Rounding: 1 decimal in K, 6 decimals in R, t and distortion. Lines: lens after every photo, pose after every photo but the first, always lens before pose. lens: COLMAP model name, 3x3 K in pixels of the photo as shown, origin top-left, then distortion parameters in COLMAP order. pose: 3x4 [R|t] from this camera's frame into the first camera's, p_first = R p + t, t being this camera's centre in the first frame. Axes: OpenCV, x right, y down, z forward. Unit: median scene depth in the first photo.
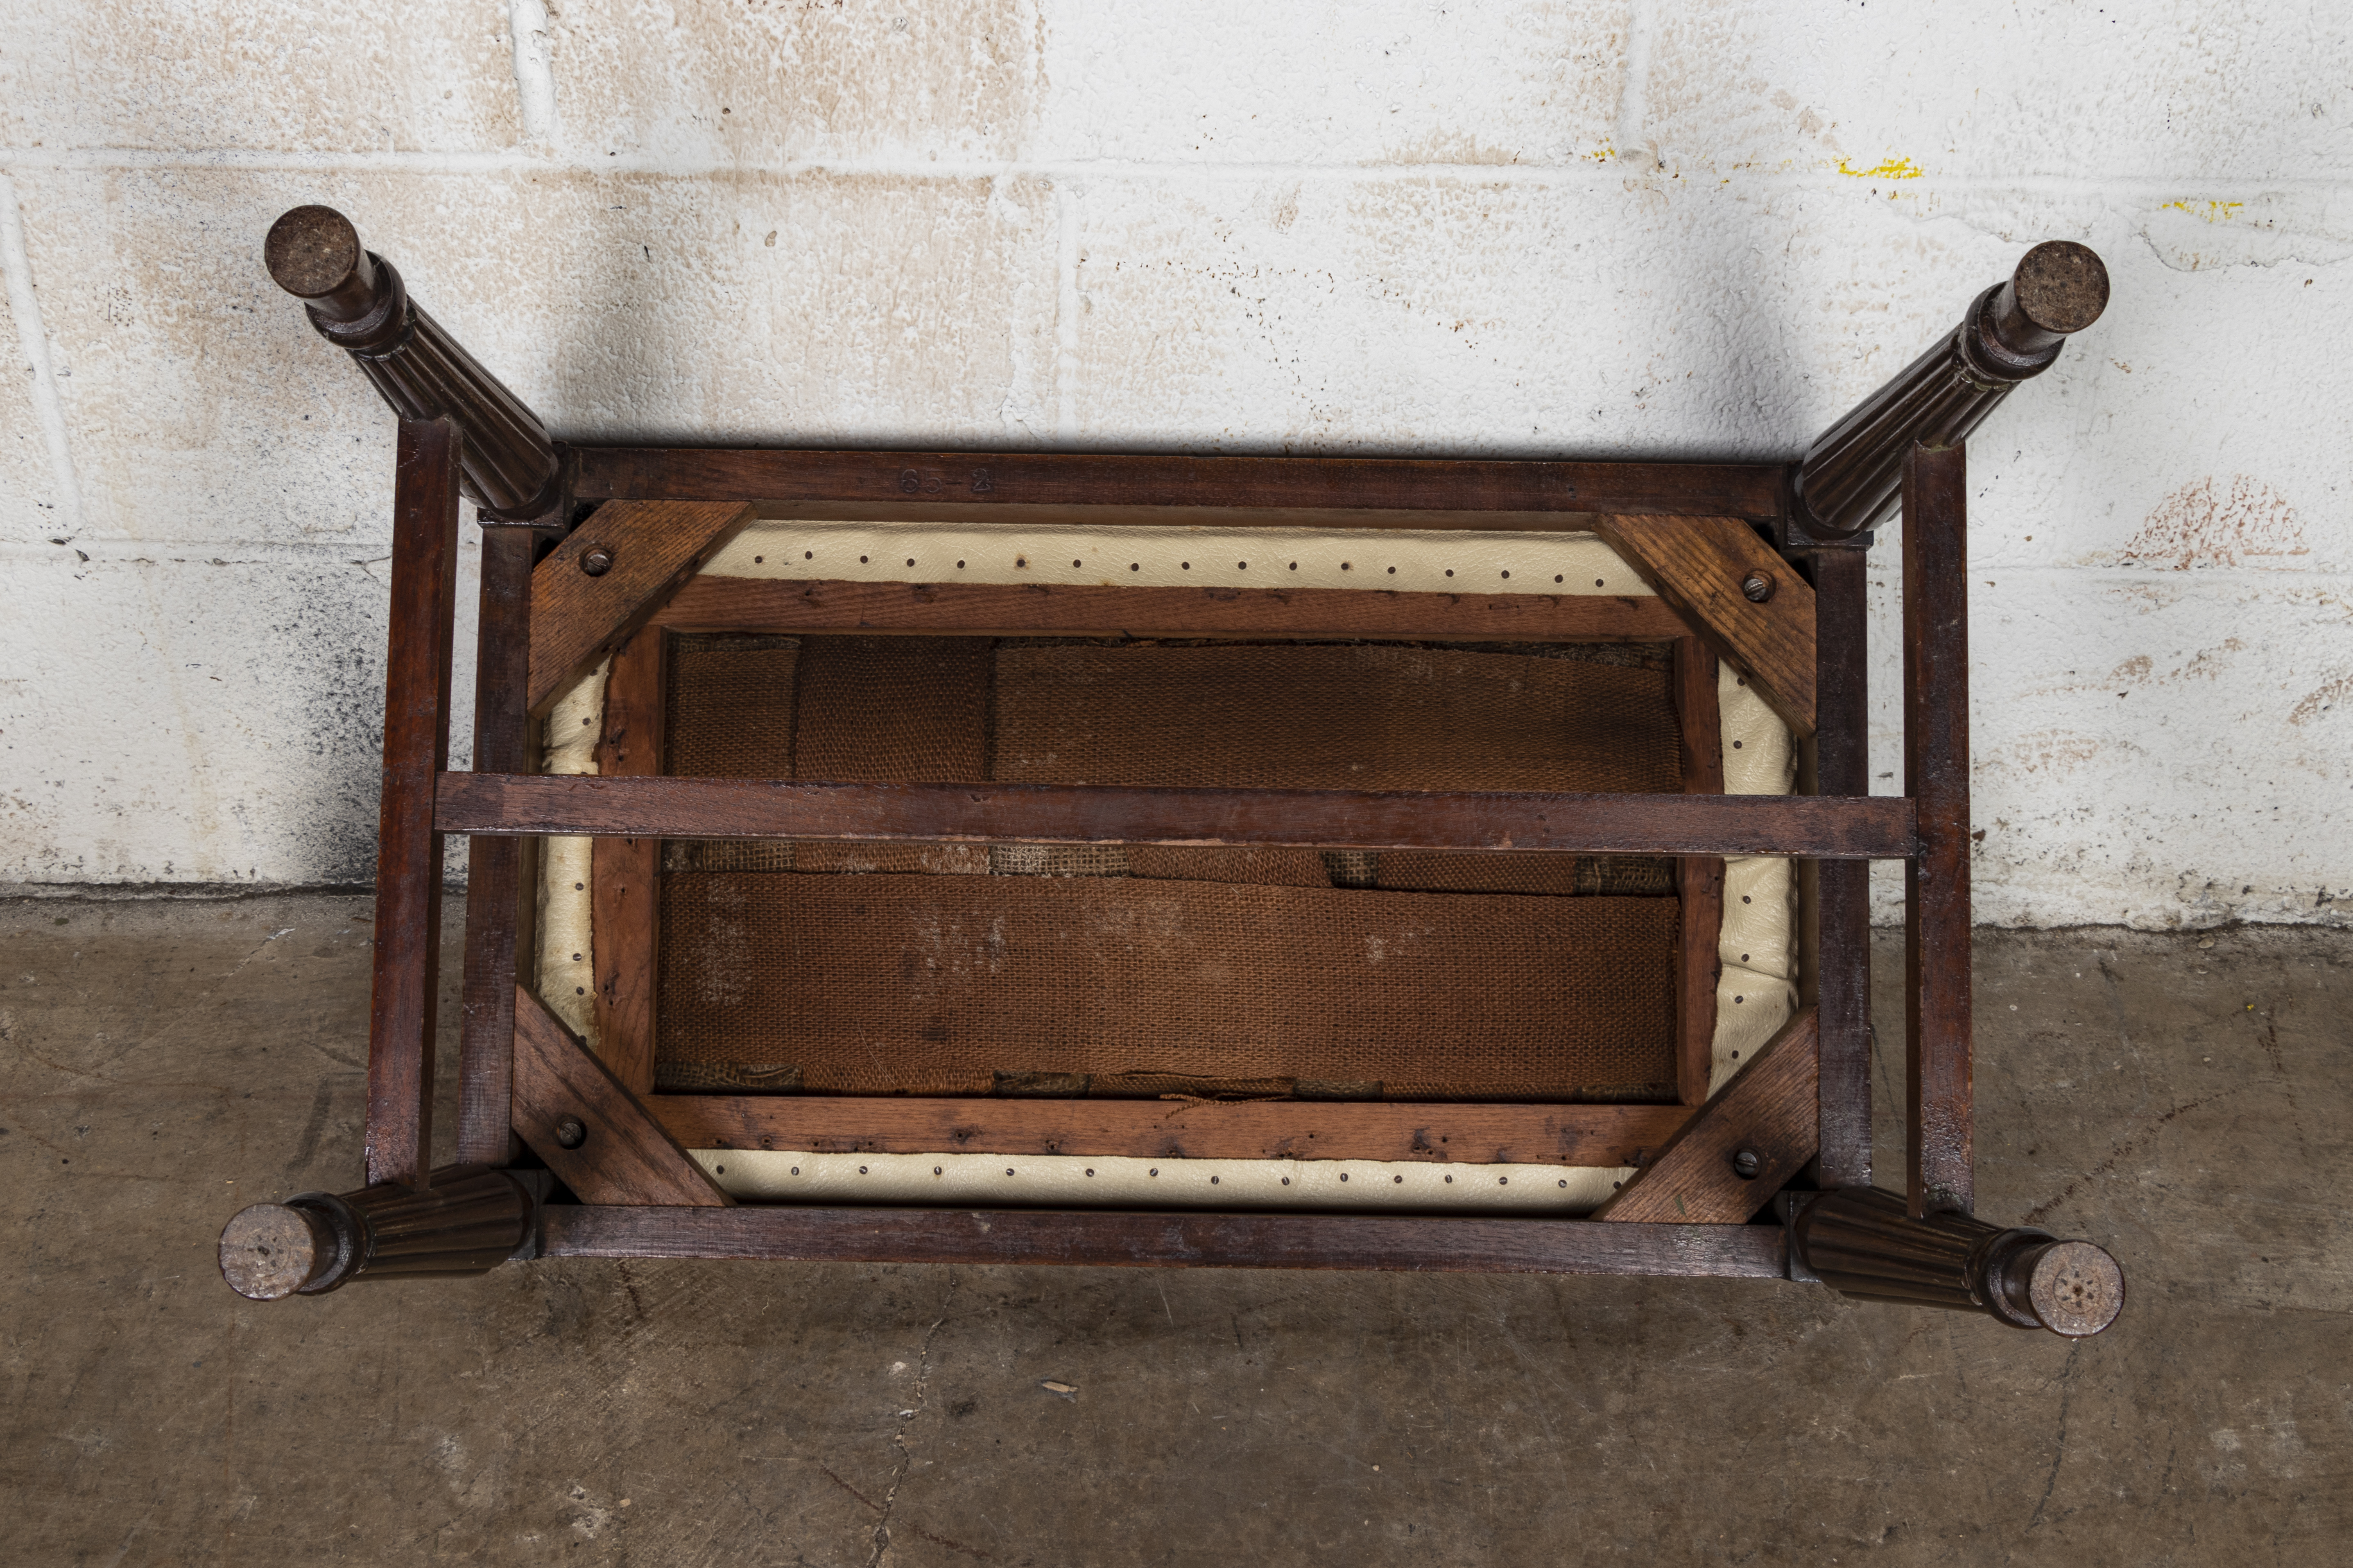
lens RADIAL K [[3271.3, 0, 1150.8], [0, 3271.3, 764.5], [0, 0, 1]] dist [-0.010559, 0.131400]
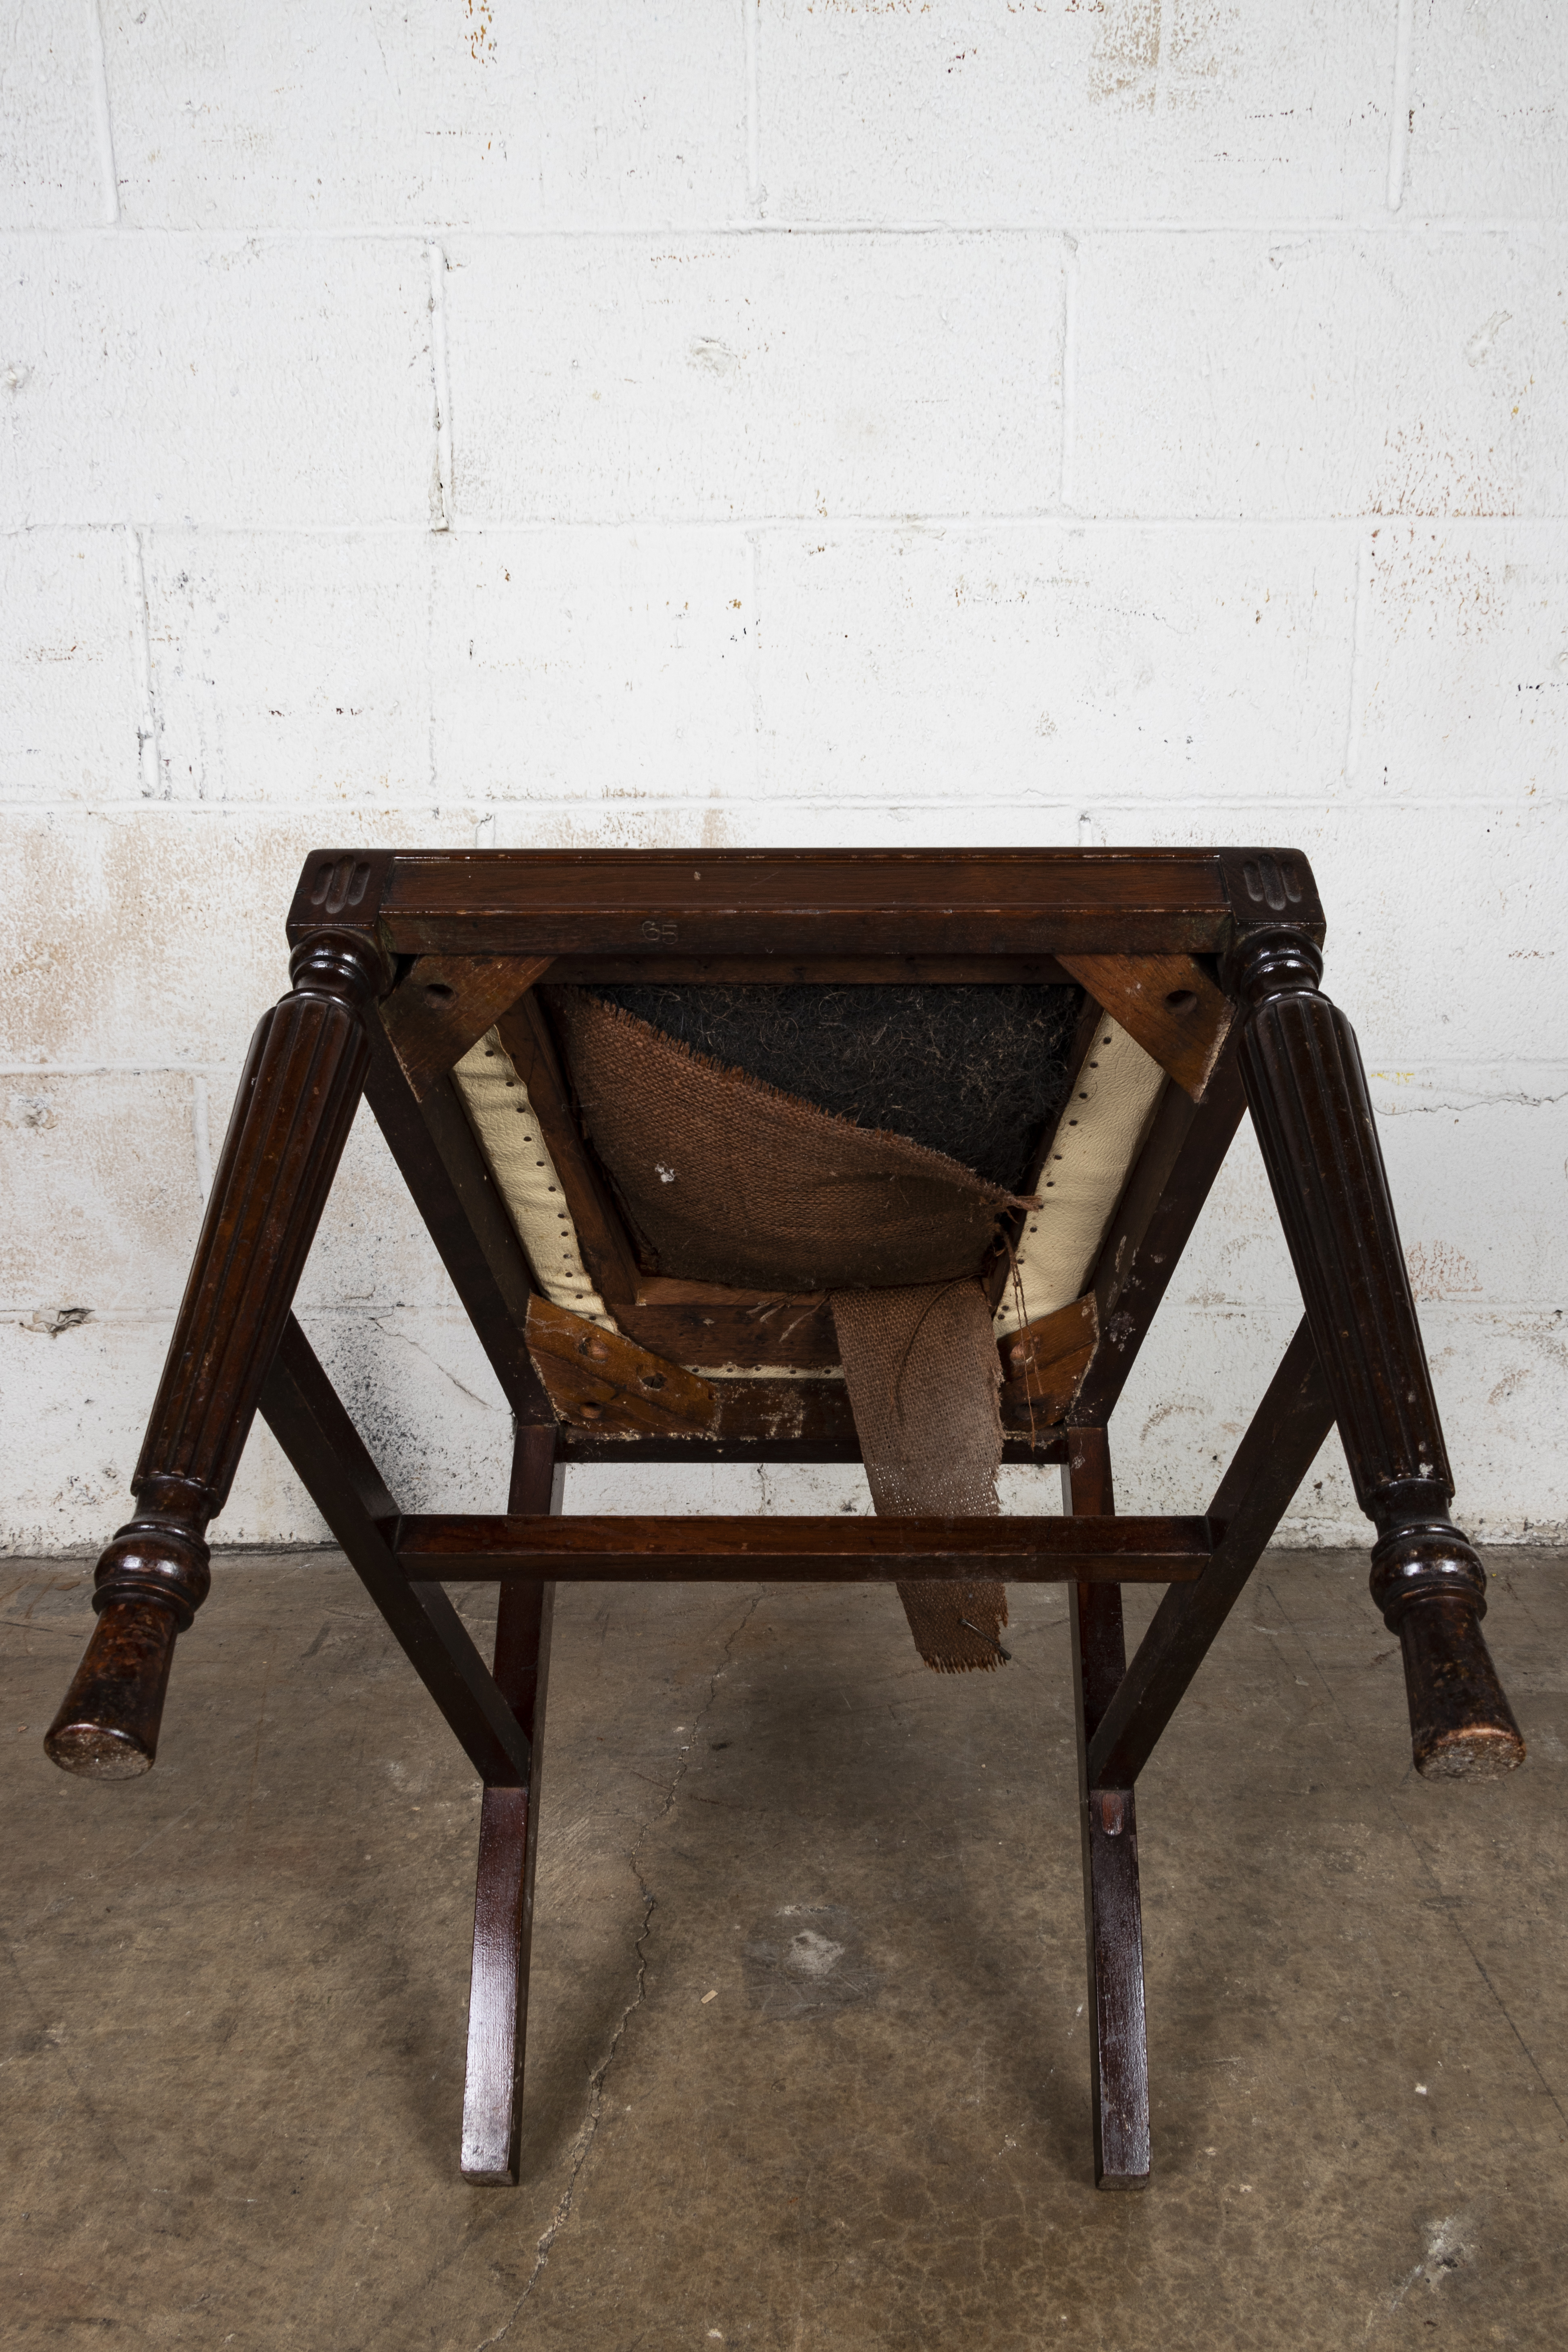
lens RADIAL K [[1902.1, 0, 819.5], [0, 1902.1, 1218.8], [0, 0, 1]] dist [-0.000687, 0.005859]
pose [[0.999817, -0.014793, 0.012148, -0.016754], [0.018482, 0.911242, -0.411457, 0.340323], [-0.004983, 0.411606, 0.911348, 0.055302]]
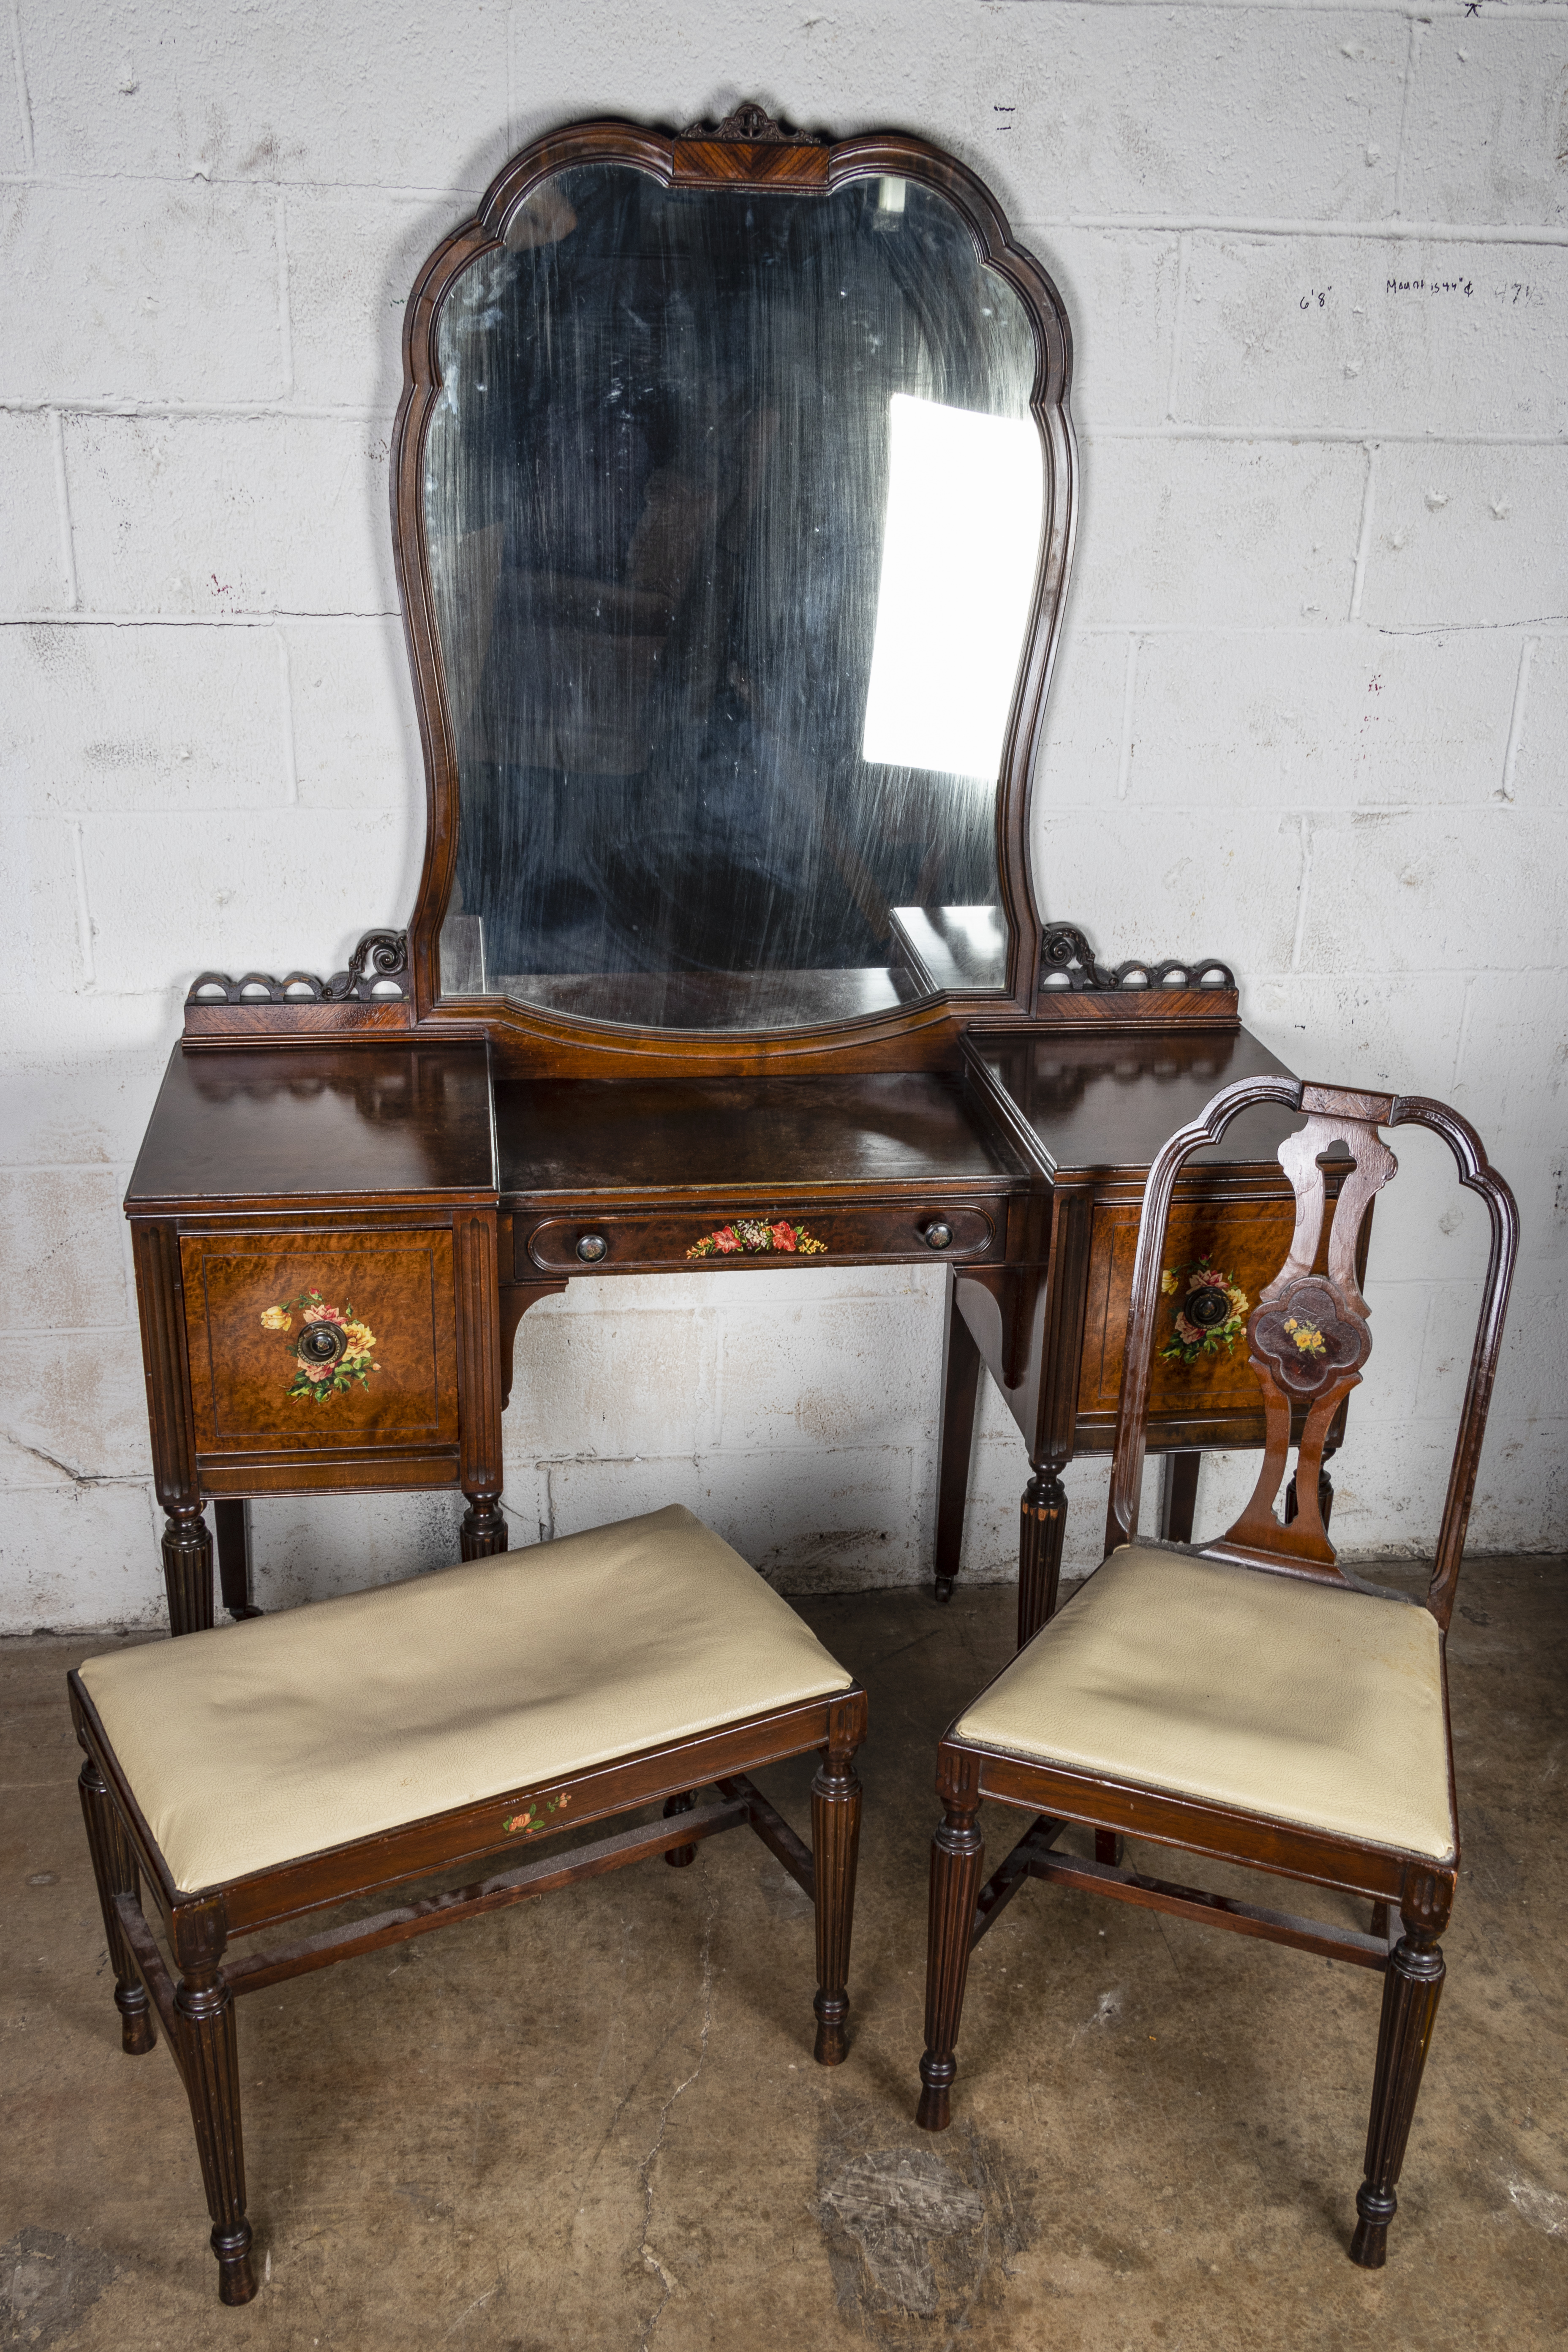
lens RADIAL K [[2252.4, 0, 820.6], [0, 2252.4, 1213.2], [0, 0, 1]] dist [-0.019497, 0.038666]
pose [[0.986814, -0.039236, 0.157031, -0.242838], [0.077989, 0.965387, -0.248887, 0.232237], [-0.141830, 0.257852, 0.955718, -0.891966]]
